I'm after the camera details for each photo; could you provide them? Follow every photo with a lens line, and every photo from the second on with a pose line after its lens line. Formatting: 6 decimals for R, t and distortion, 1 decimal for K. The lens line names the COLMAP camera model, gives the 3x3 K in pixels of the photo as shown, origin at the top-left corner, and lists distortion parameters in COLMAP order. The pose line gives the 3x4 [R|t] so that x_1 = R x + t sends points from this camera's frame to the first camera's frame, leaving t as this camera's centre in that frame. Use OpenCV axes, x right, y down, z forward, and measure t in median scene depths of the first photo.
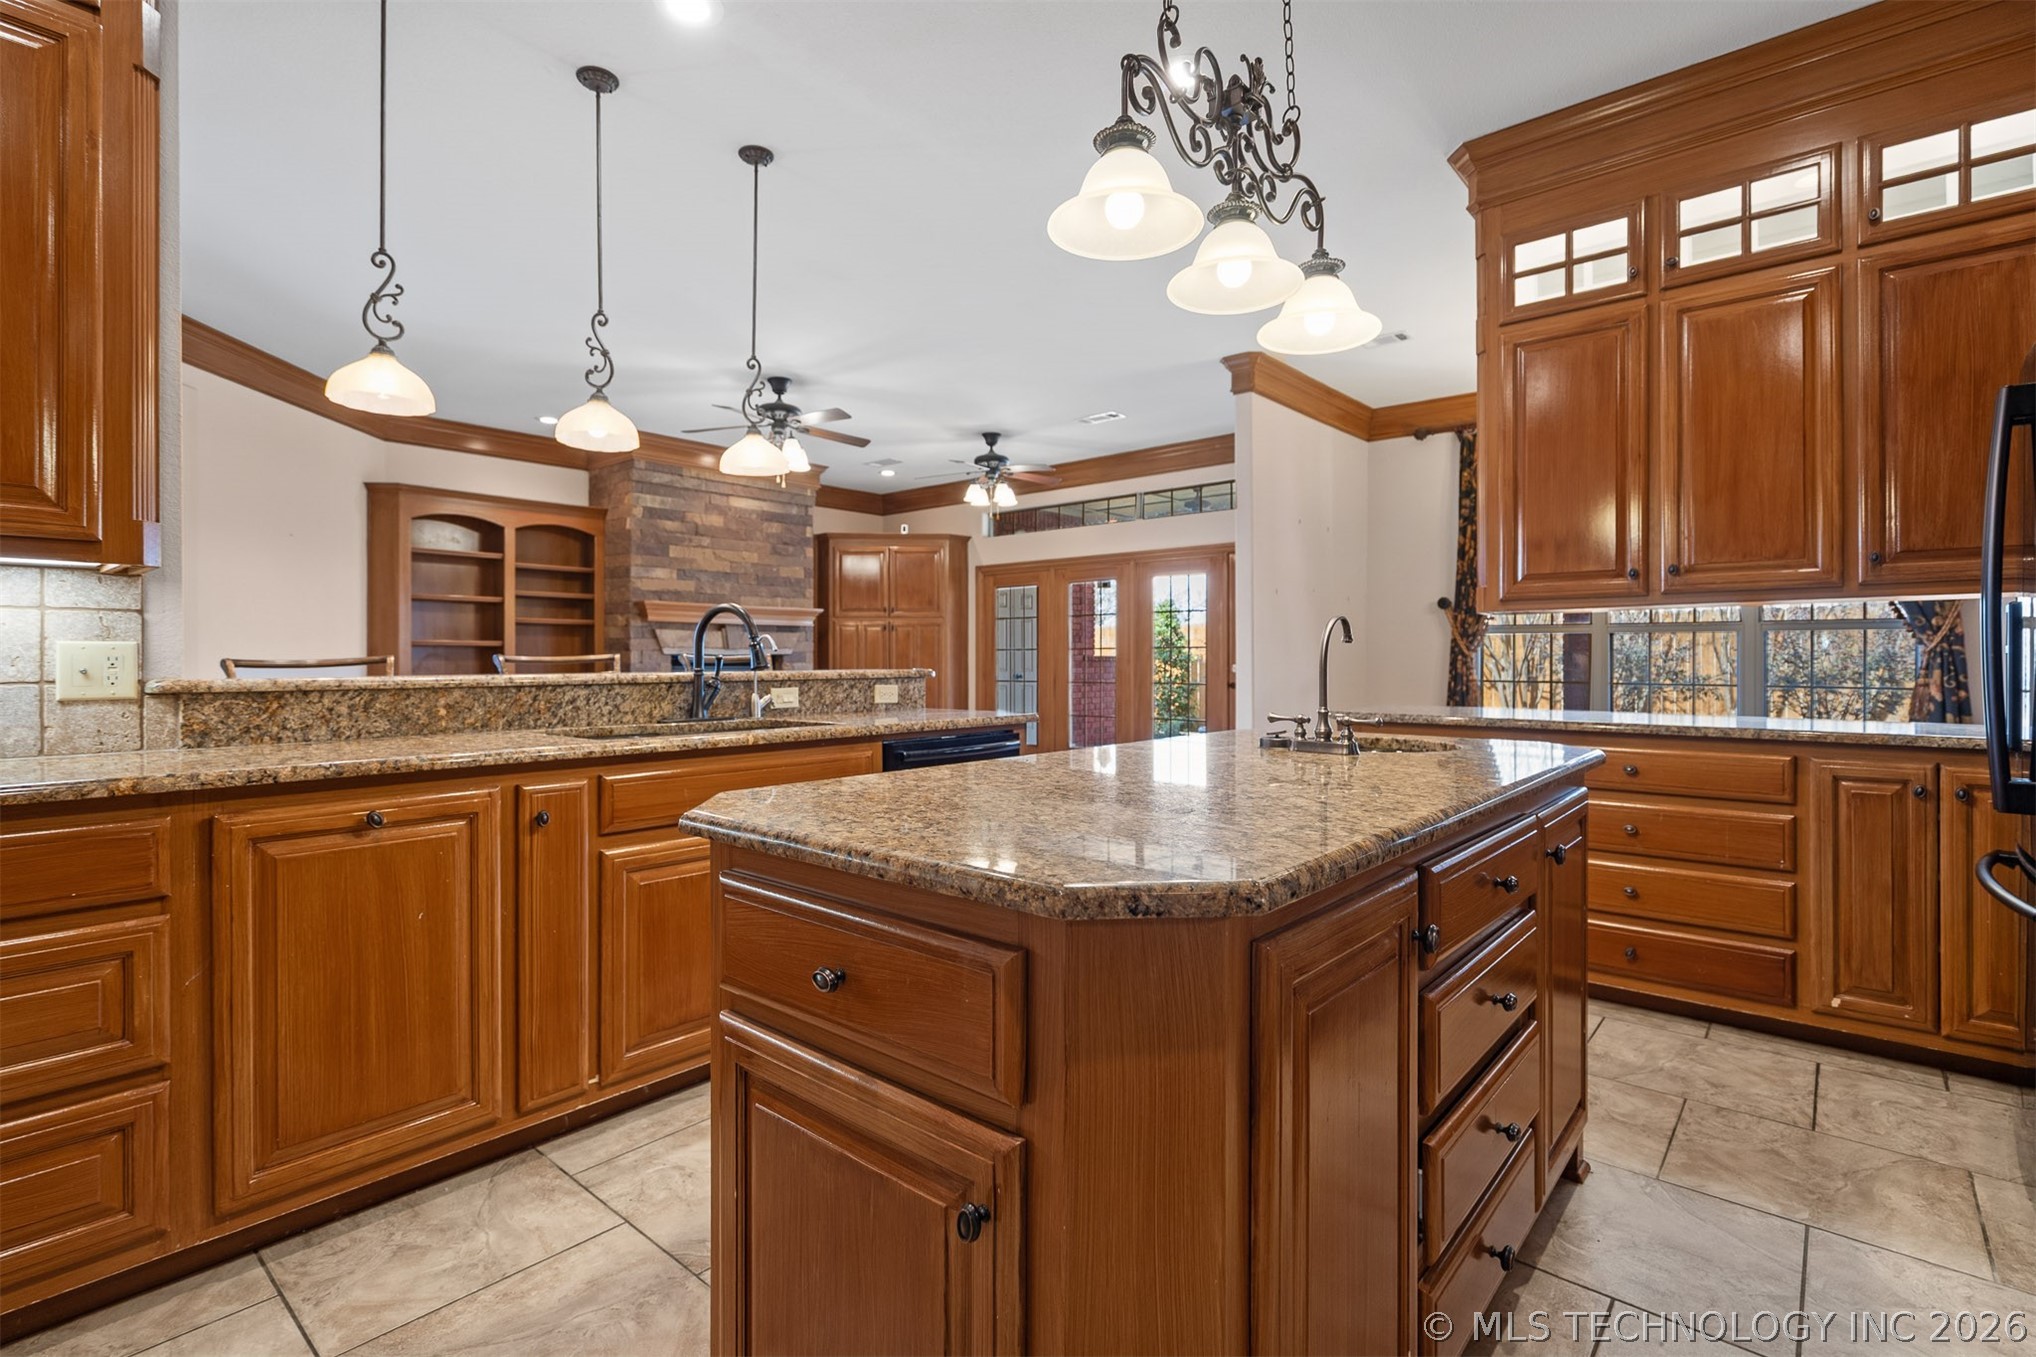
lens RADIAL K [[953.8, 0, 1003.2], [0, 953.8, 668.2], [0, 0, 1]] dist [-0.001862, 0.003178]
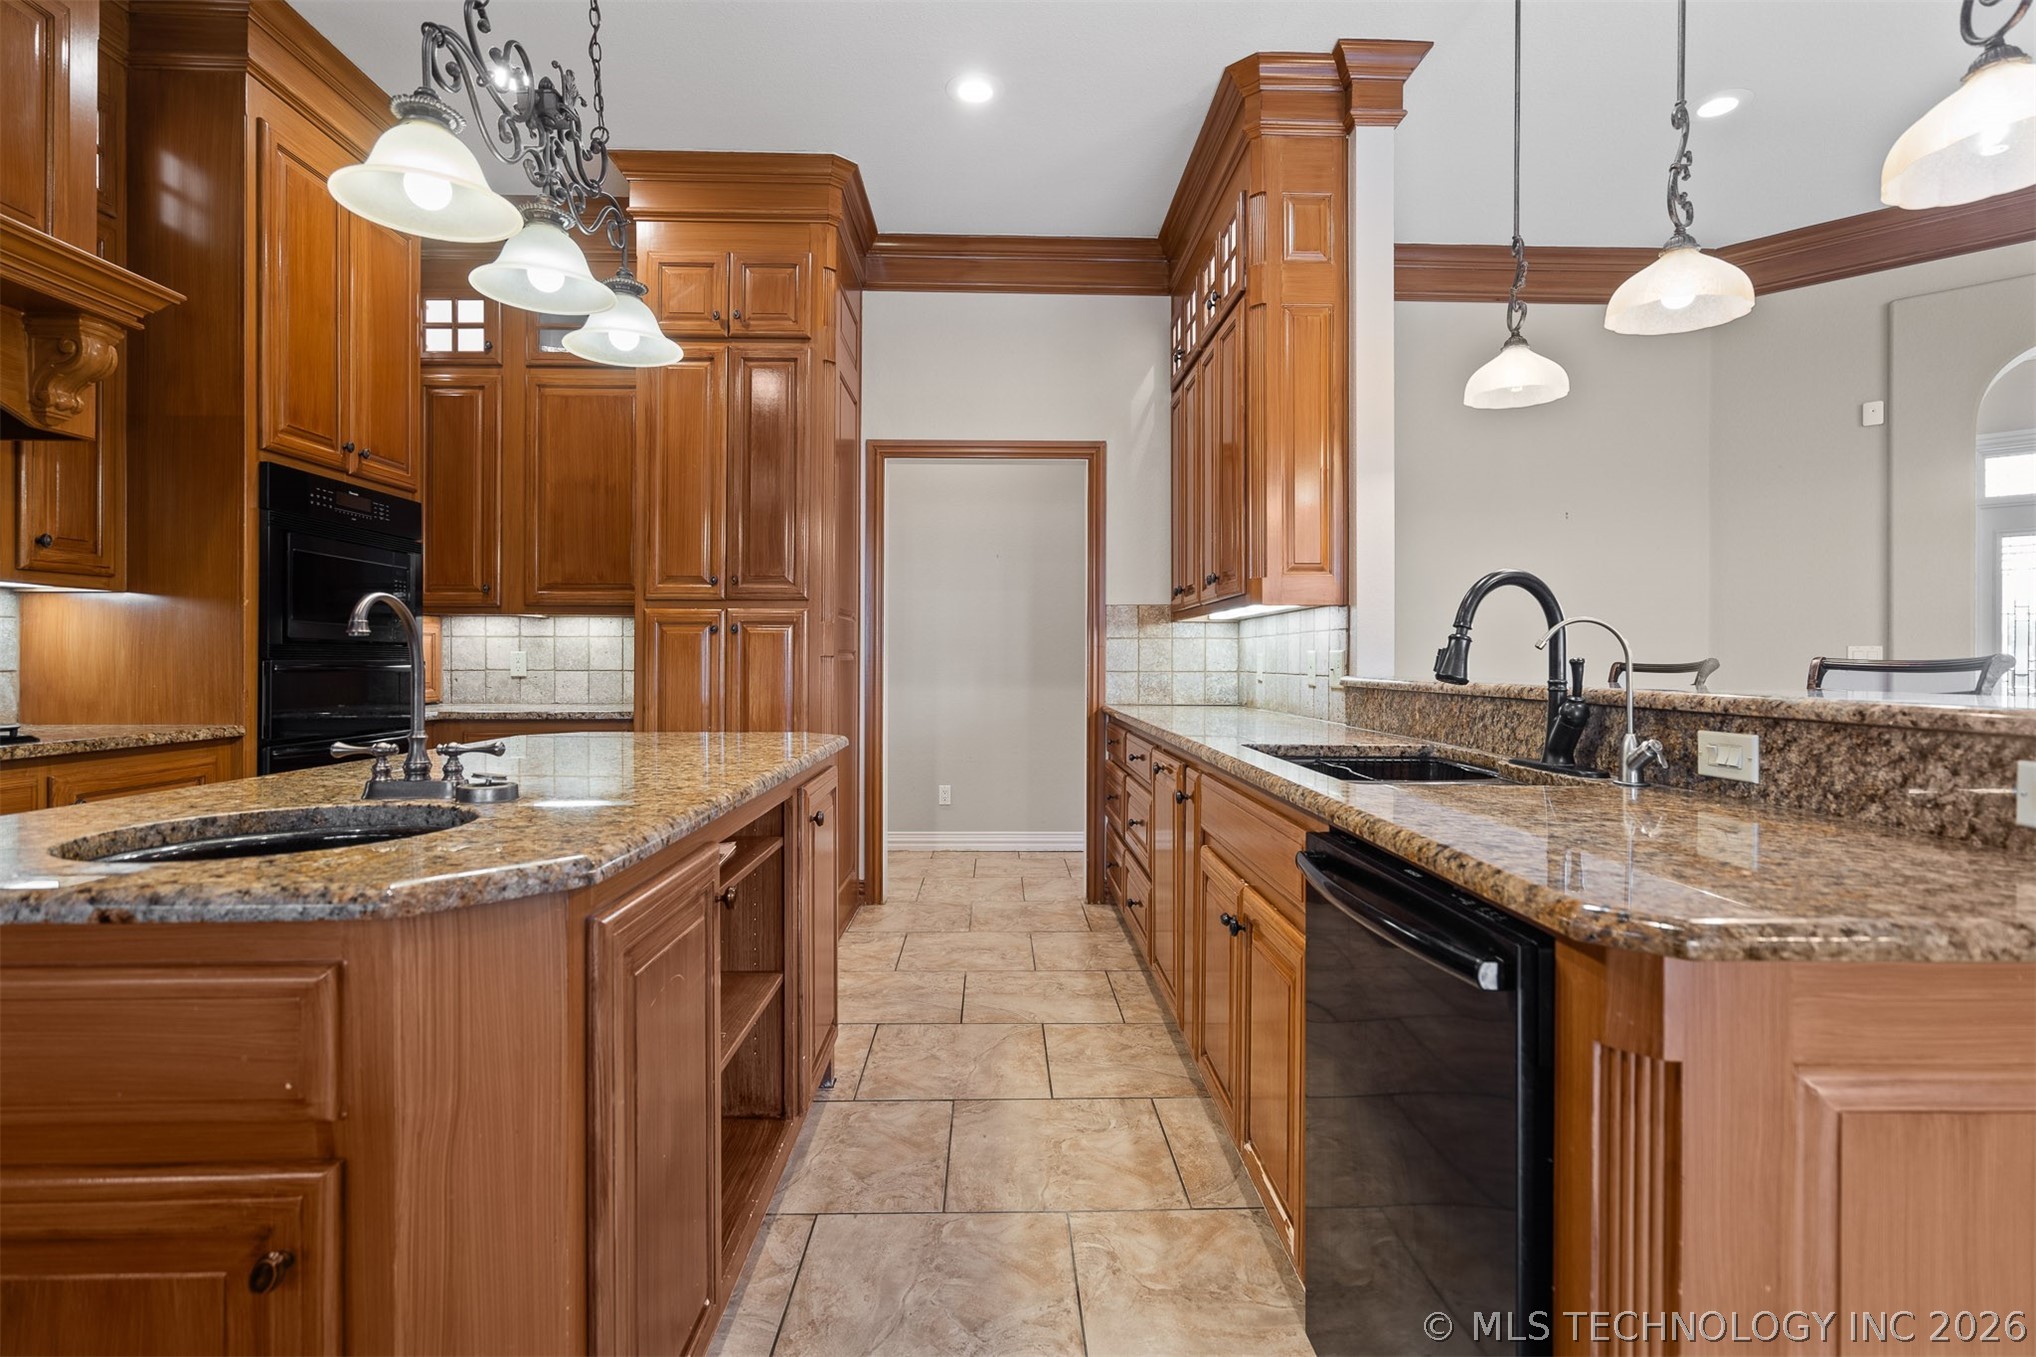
lens RADIAL K [[953.8, 0, 1022.6], [0, 953.8, 659.6], [0, 0, 1]] dist [-0.001862, 0.003178]
pose [[-0.731005, -0.001512, -0.682370, 0.126593], [-0.009626, 0.999921, 0.008097, -0.005247], [0.682304, 0.012488, -0.730962, 0.470499]]
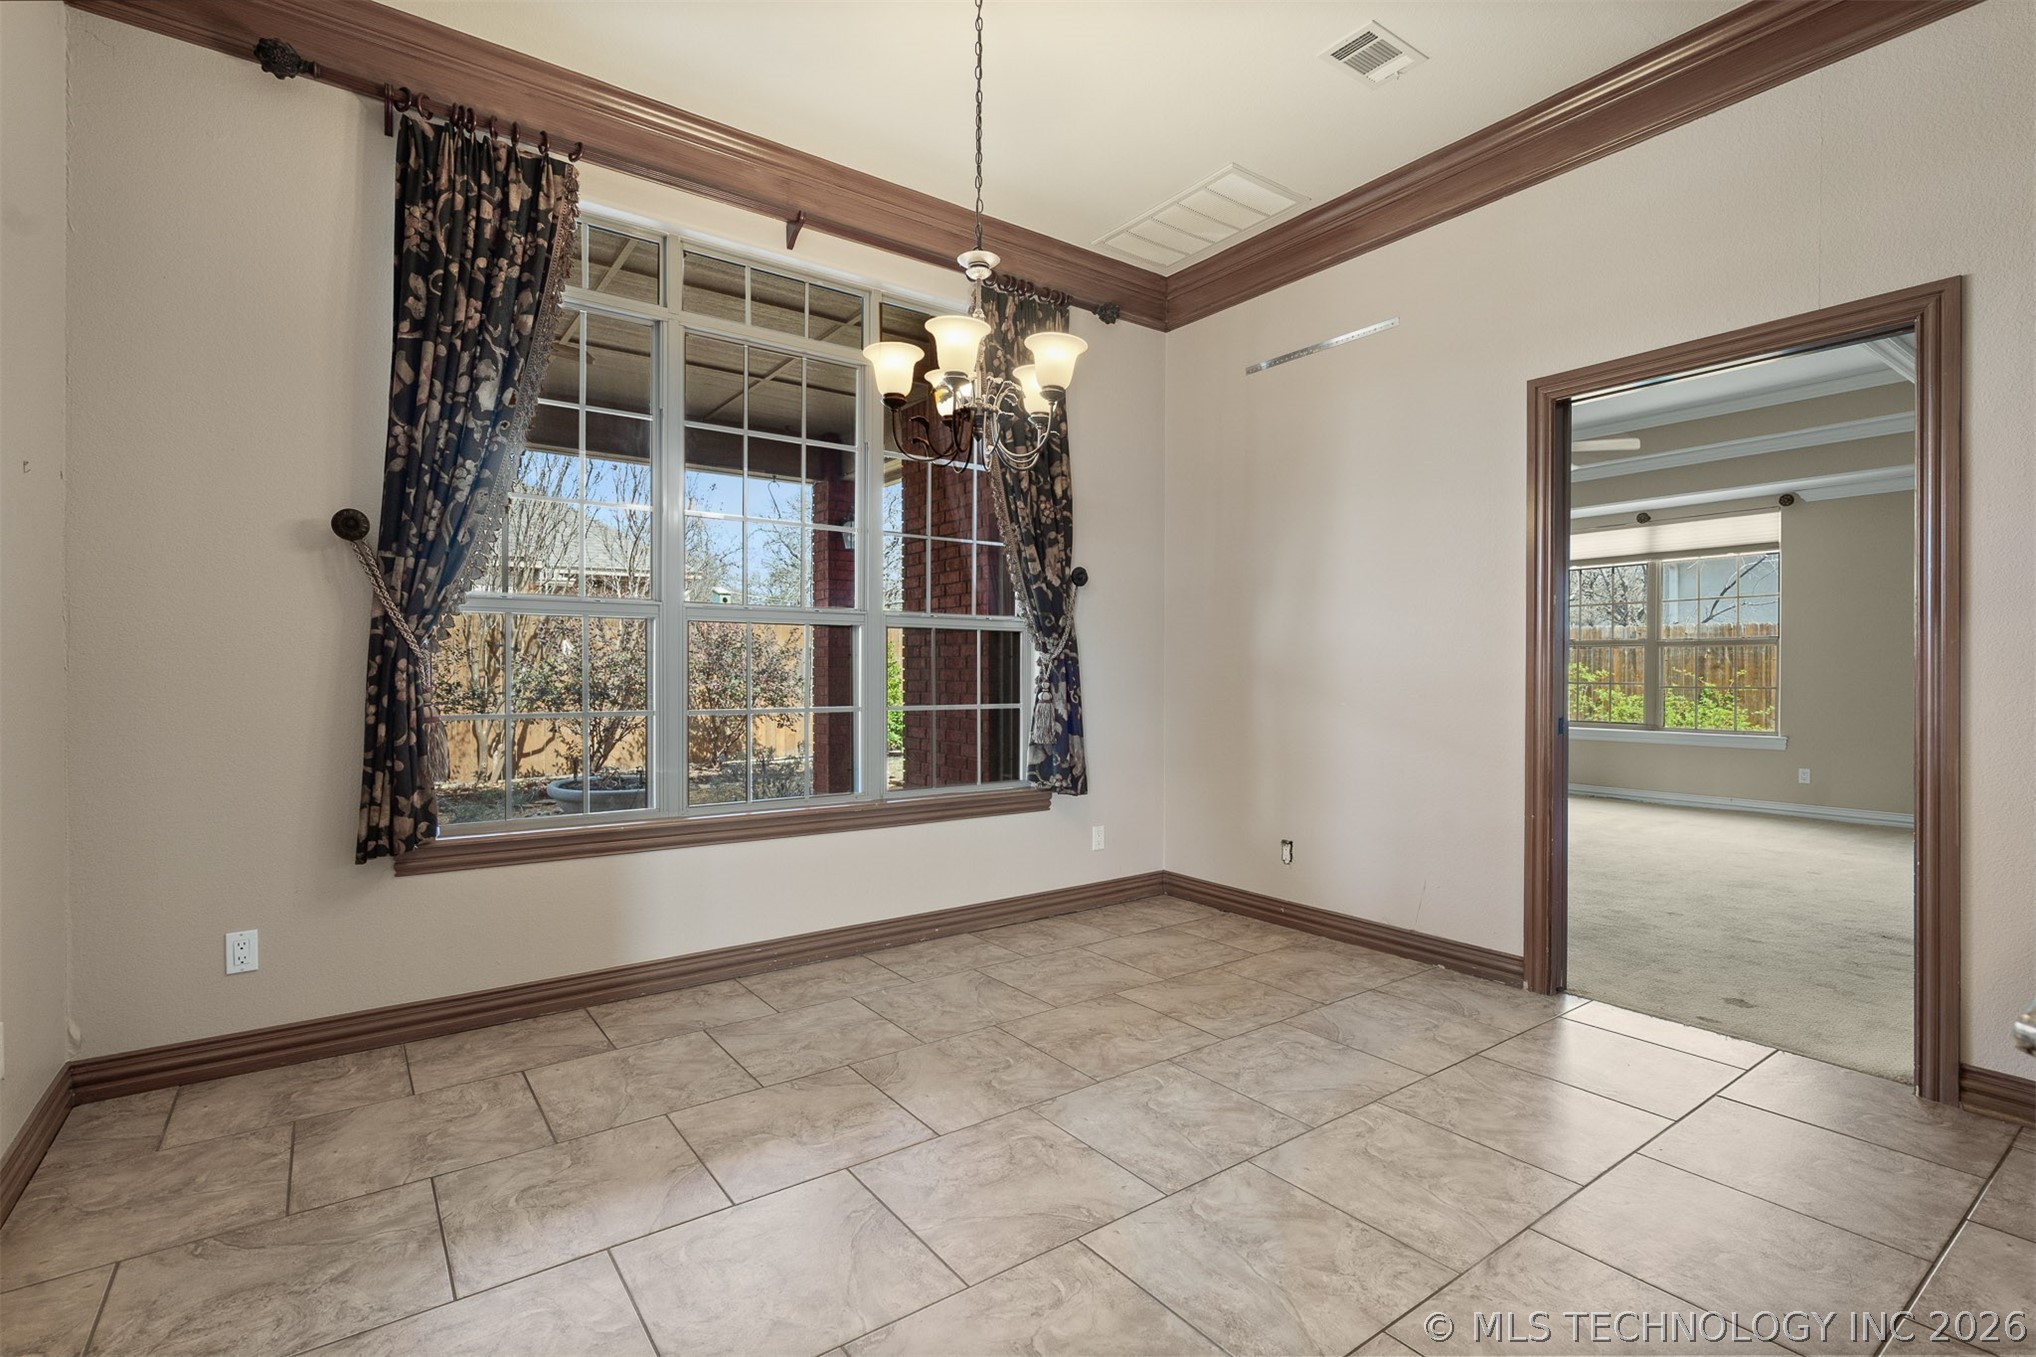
lens RADIAL K [[953.8, 0, 1010.8], [0, 953.8, 679.3], [0, 0, 1]] dist [-0.001862, 0.003178]
pose [[0.216976, -0.007246, 0.976150, 0.124810], [0.010466, 0.999932, 0.005096, -0.003479], [-0.976121, 0.009111, 0.217037, 0.590040]]
